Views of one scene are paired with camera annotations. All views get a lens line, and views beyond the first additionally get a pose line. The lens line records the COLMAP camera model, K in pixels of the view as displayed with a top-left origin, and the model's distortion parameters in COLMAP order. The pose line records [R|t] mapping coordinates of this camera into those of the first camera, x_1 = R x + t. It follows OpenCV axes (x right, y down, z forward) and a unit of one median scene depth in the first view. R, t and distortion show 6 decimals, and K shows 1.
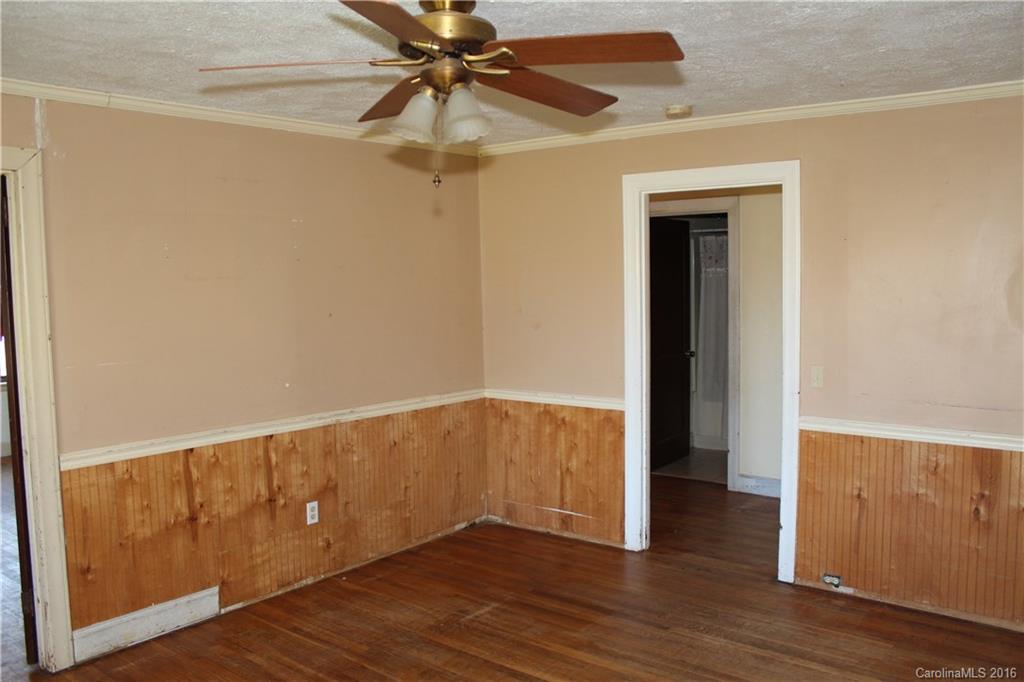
lens RADIAL K [[857.4, 0, 514.4], [0, 857.4, 341.4], [0, 0, 1]] dist [-0.129258, 0.084265]
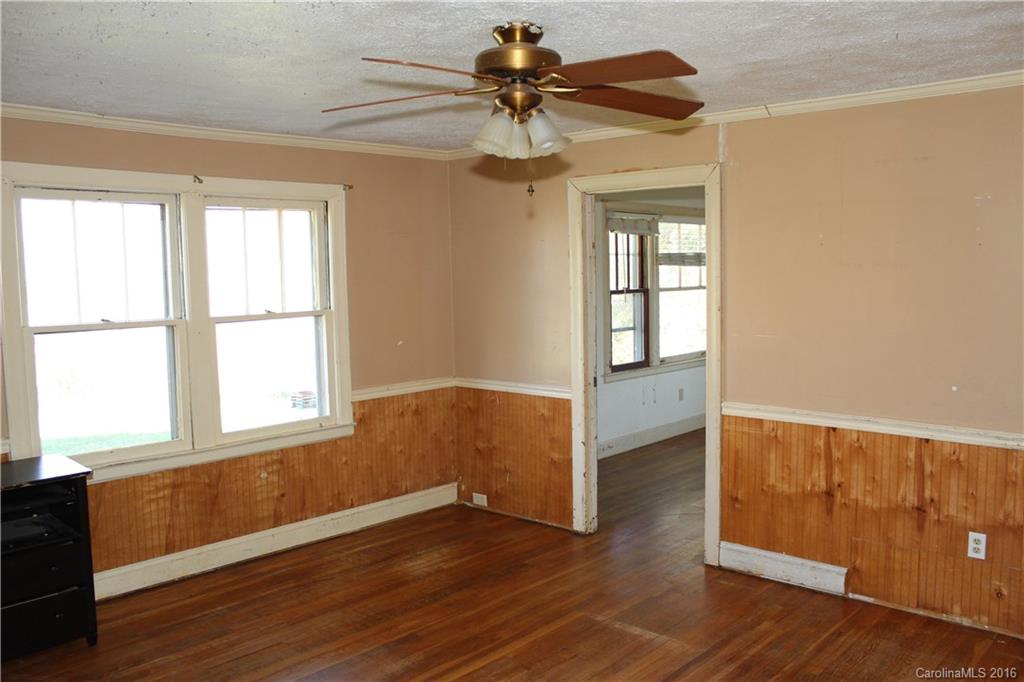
lens RADIAL K [[857.4, 0, 517.8], [0, 857.4, 341.4], [0, 0, 1]] dist [-0.129258, 0.084265]
pose [[-0.065068, 0.106532, -0.992178, 0.665211], [-0.059691, 0.992089, 0.110437, -0.070719], [0.996094, 0.066410, -0.058194, 0.661263]]
